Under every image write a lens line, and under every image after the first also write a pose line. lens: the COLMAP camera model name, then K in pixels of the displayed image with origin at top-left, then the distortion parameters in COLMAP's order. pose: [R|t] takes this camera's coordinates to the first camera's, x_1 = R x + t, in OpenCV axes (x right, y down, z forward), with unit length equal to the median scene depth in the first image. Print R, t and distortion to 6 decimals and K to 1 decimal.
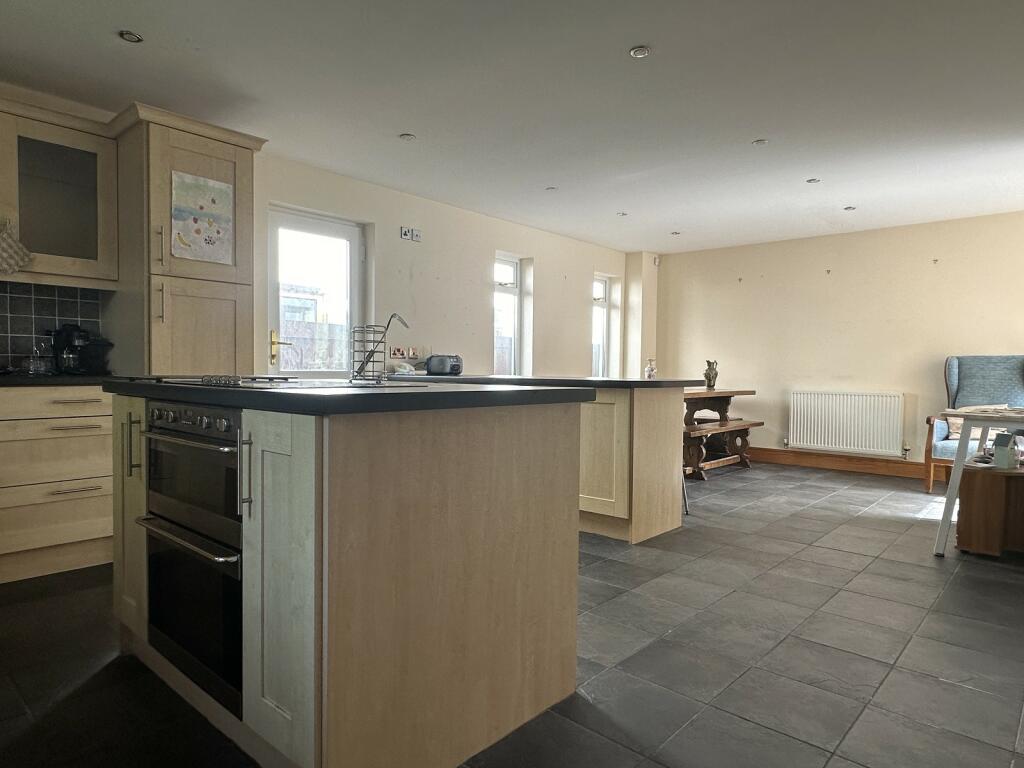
lens RADIAL K [[626.4, 0, 507.6], [0, 626.4, 384.9], [0, 0, 1]] dist [0.000953, 0.000645]
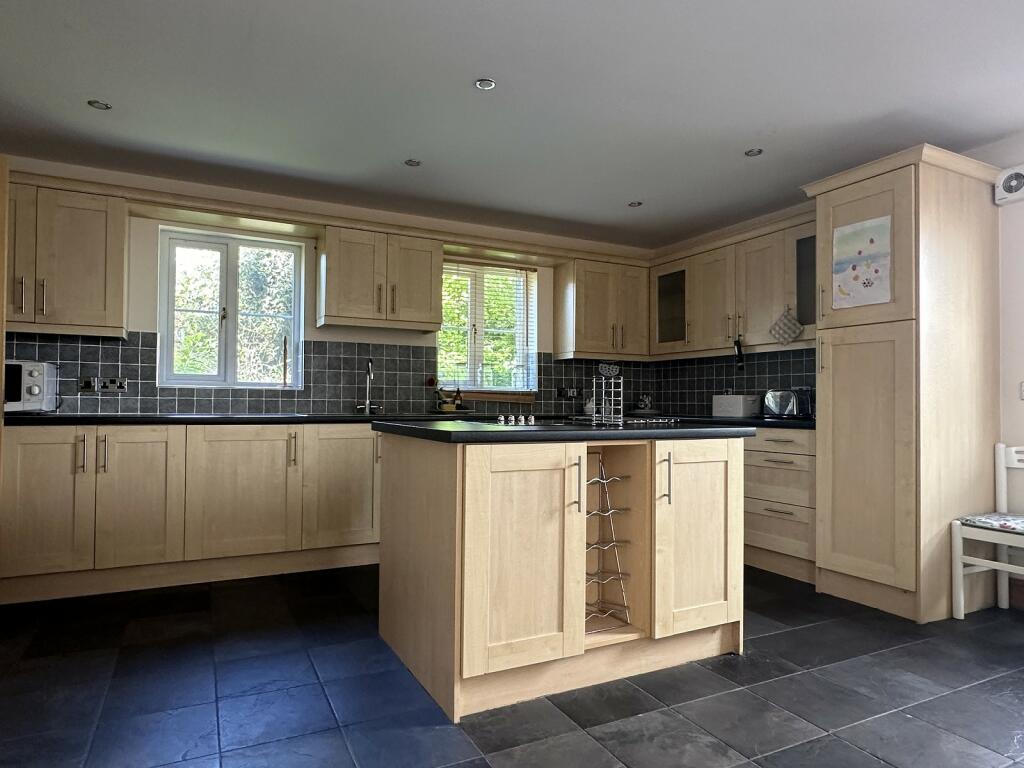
lens RADIAL K [[626.4, 0, 507.9], [0, 626.4, 385.9], [0, 0, 1]] dist [0.000953, 0.000645]
pose [[-0.360954, -0.035190, -0.931920, 0.635078], [-0.030457, 0.999200, -0.025934, -0.031681], [0.932086, 0.019022, -0.361737, 0.861638]]
